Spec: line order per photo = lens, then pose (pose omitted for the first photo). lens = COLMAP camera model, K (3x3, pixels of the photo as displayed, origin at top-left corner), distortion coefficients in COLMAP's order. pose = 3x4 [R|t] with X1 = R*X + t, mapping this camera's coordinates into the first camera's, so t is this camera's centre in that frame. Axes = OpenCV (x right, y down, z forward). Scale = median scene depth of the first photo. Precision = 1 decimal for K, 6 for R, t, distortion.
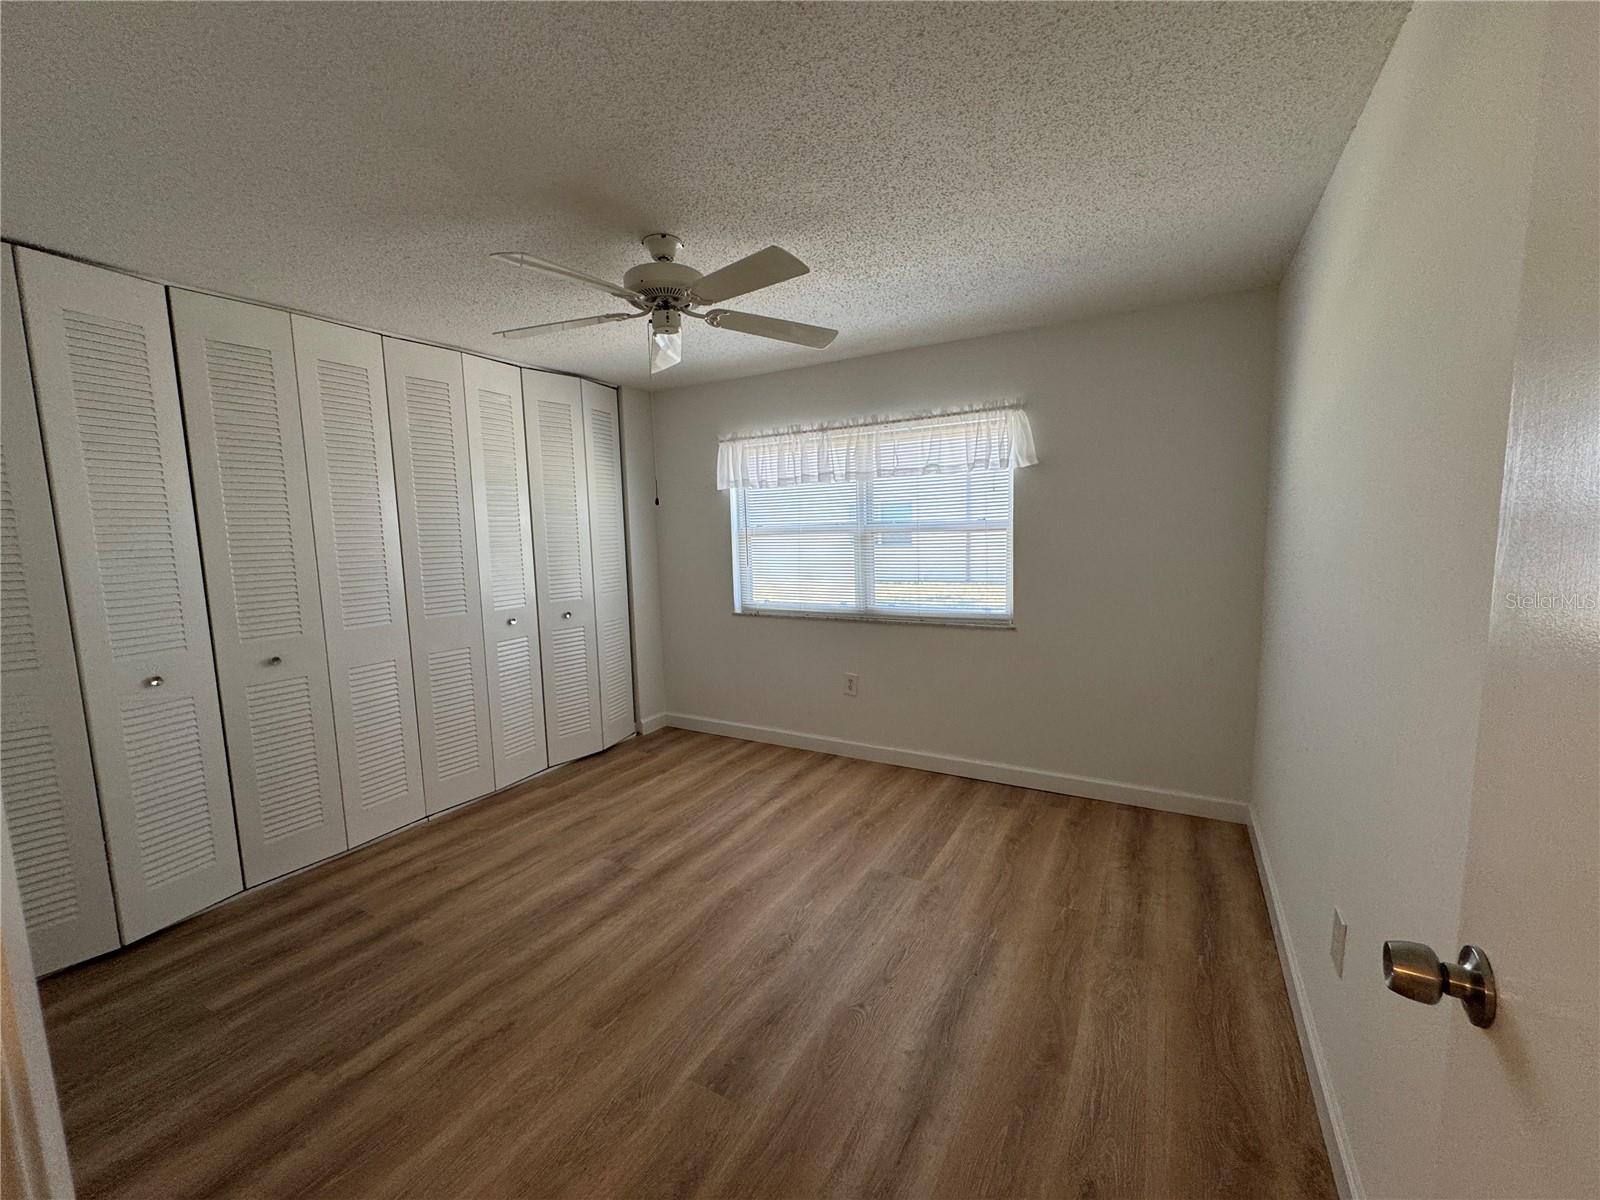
lens RADIAL K [[641.5, 0, 801.3], [0, 641.5, 600.5], [0, 0, 1]] dist [-0.005288, 0.001418]
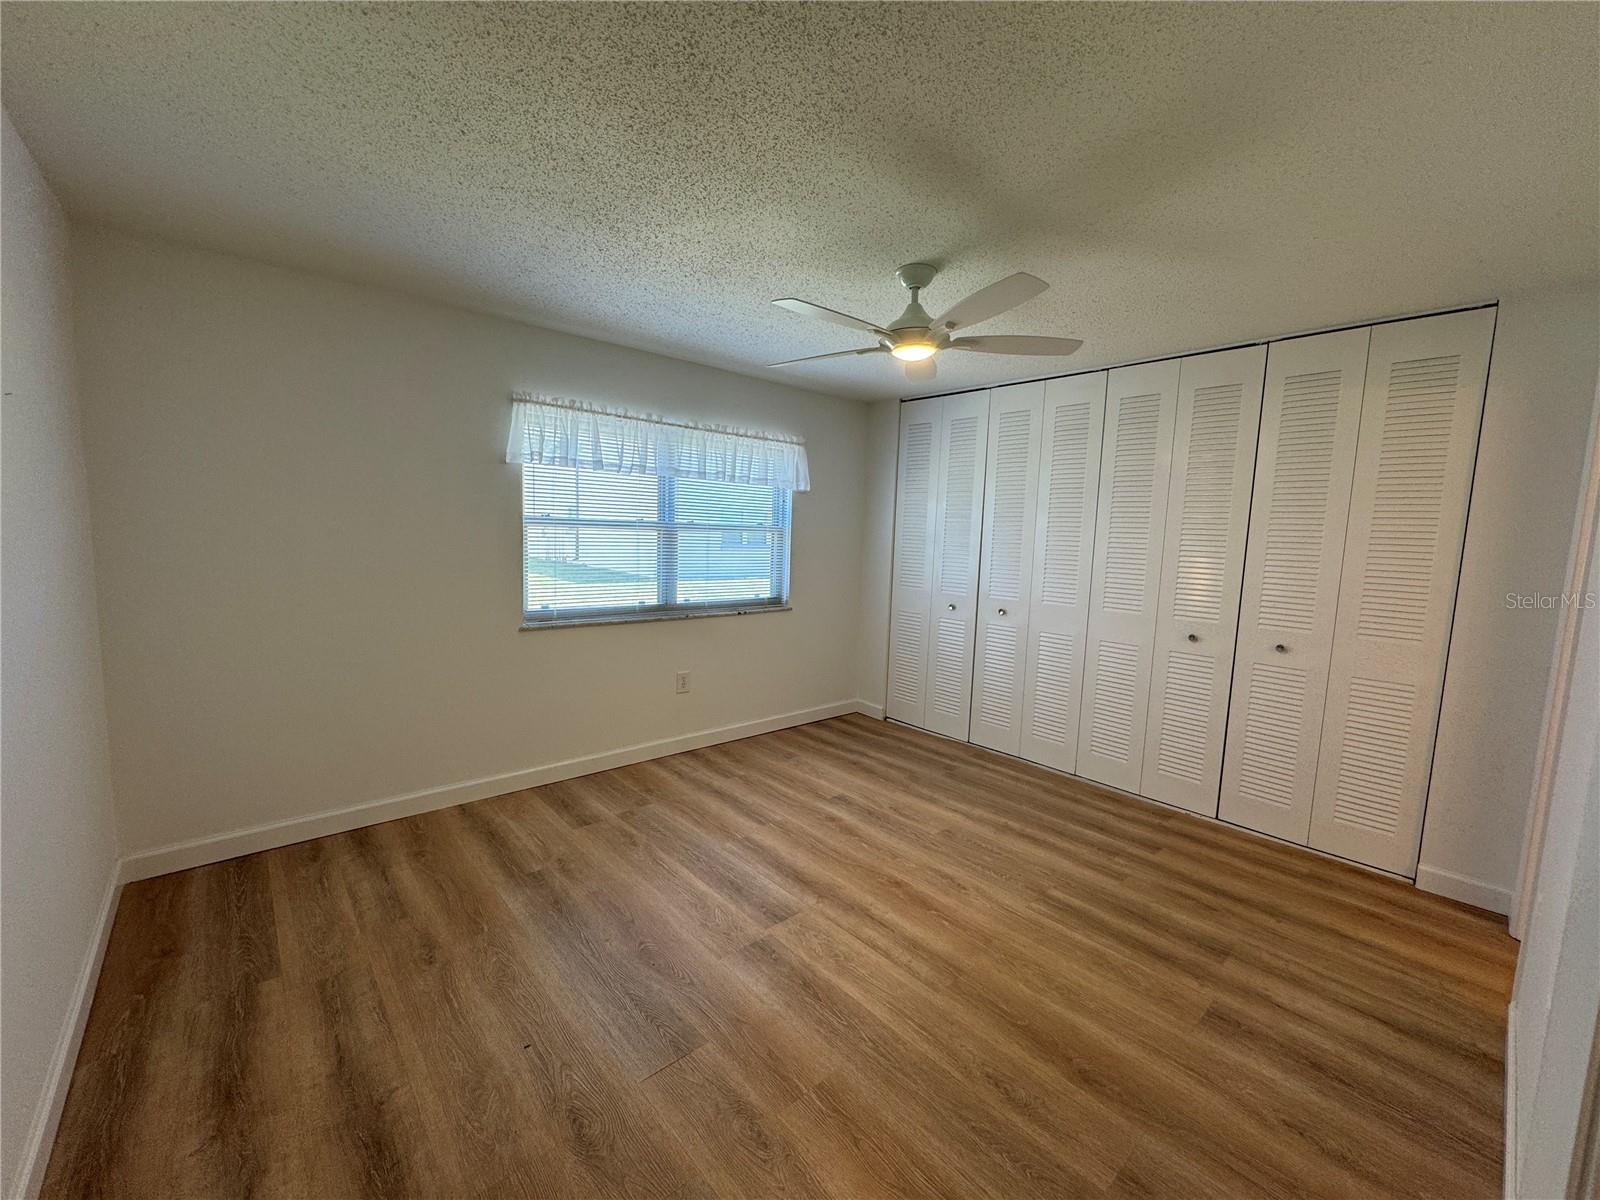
lens RADIAL K [[641.5, 0, 803.7], [0, 641.5, 600.0], [0, 0, 1]] dist [-0.005288, 0.001418]
pose [[0.312294, -0.058098, 0.948207, -1.117880], [0.069909, 0.996827, 0.038052, -0.027718], [-0.947410, 0.054405, 0.315365, 0.671672]]
